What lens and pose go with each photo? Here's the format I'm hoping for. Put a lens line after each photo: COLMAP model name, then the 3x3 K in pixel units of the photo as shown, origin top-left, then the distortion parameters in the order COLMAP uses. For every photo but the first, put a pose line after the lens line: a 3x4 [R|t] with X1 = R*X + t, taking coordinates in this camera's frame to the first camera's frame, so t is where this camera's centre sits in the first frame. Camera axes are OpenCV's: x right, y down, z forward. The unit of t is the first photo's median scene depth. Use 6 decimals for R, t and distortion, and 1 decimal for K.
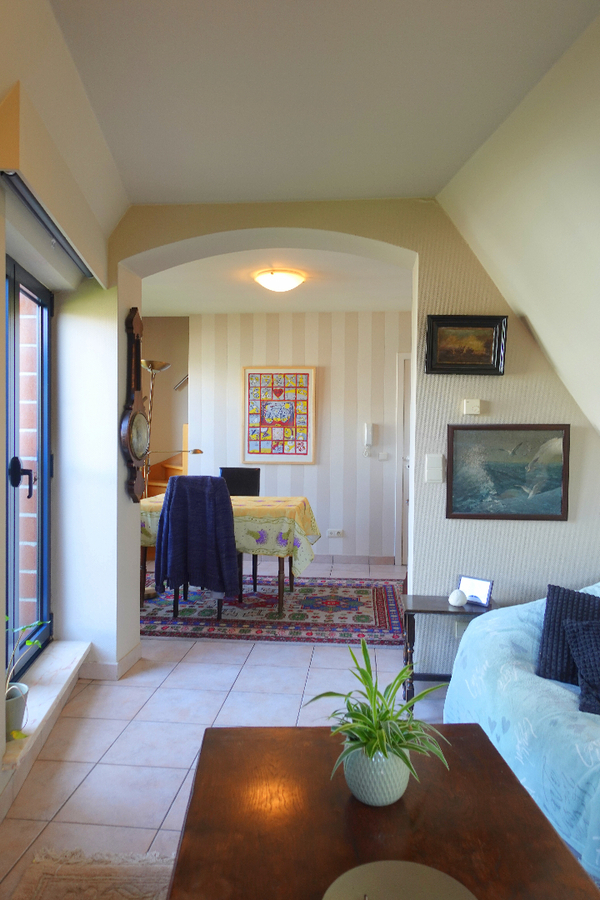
lens RADIAL K [[620.4, 0, 300.3], [0, 620.4, 450.4], [0, 0, 1]] dist [0.000781, -0.000478]
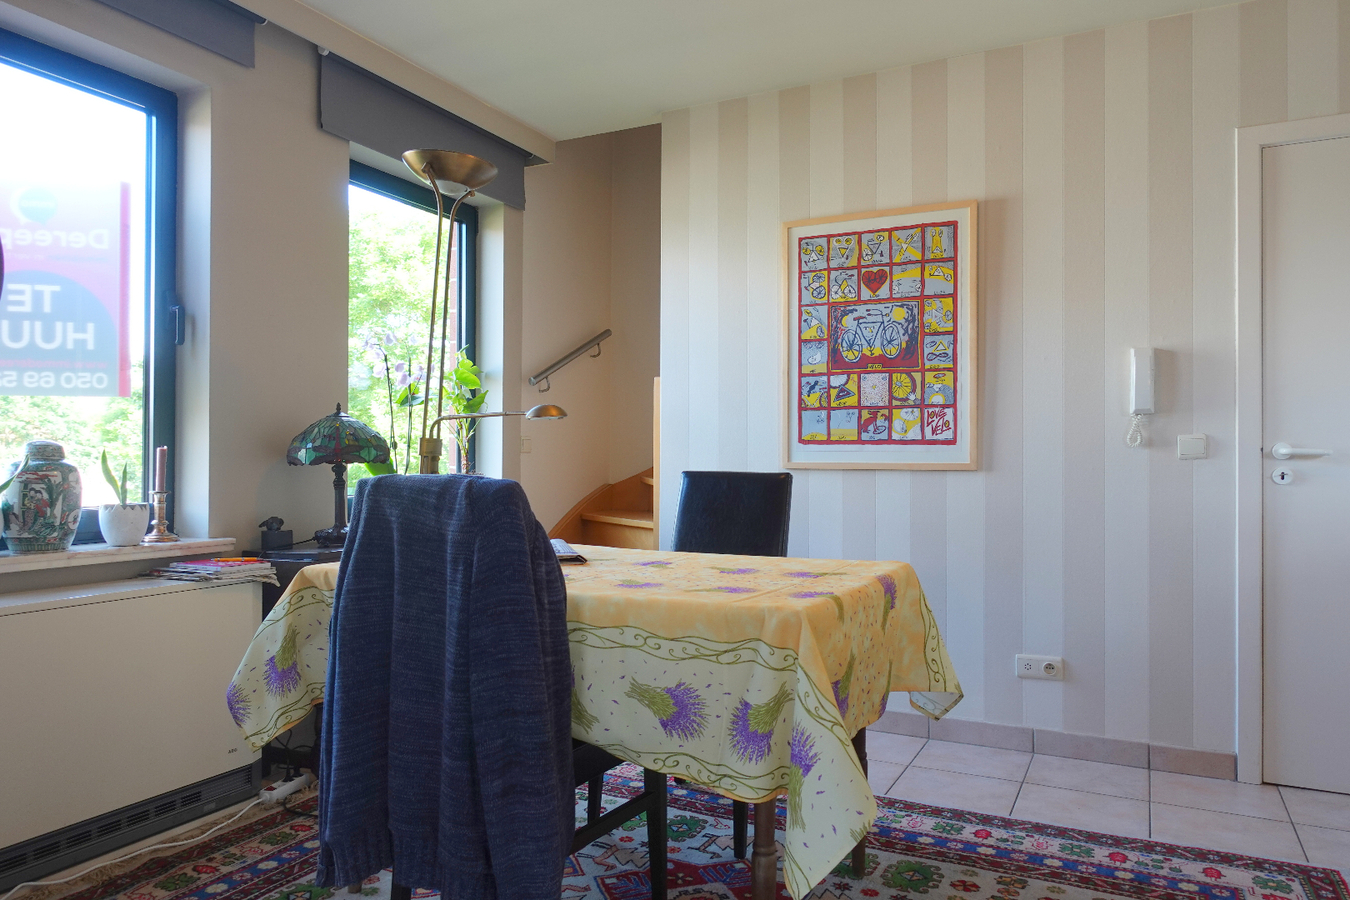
lens RADIAL K [[930.6, 0, 677.0], [0, 930.6, 448.2], [0, 0, 1]] dist [0.000781, -0.000478]
pose [[0.932211, -0.008923, -0.361805, 0.056261], [-0.003056, 0.999466, -0.032524, 0.027628], [0.361902, 0.031425, 0.931686, 0.431983]]
